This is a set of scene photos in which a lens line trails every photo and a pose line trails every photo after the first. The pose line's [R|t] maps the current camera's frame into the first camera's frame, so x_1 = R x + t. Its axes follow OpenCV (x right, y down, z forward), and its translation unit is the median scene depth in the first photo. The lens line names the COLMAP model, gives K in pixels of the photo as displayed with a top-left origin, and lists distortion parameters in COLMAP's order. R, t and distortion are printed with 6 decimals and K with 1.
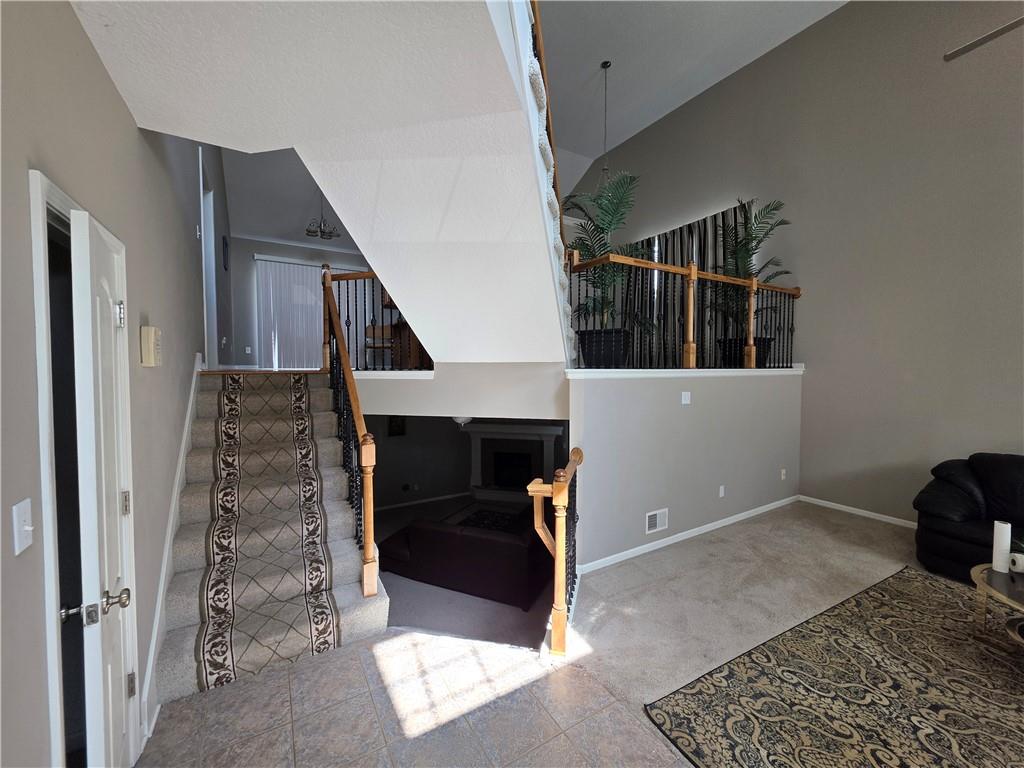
lens RADIAL K [[411.8, 0, 508.7], [0, 411.8, 382.2], [0, 0, 1]] dist [0.002678, -0.000500]
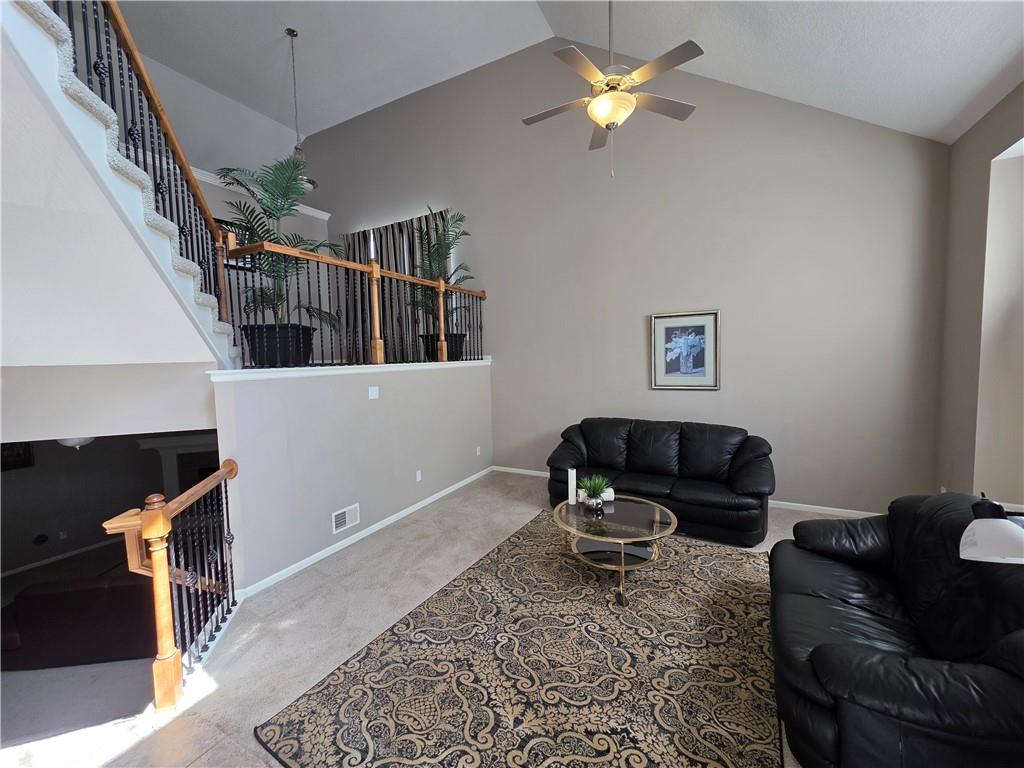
lens RADIAL K [[411.8, 0, 508.4], [0, 411.8, 382.7], [0, 0, 1]] dist [0.002678, -0.000500]
pose [[0.852663, -0.054195, 0.519643, 0.192227], [0.042886, 0.998509, 0.033767, -0.007810], [-0.520699, -0.006506, 0.853716, -0.053850]]
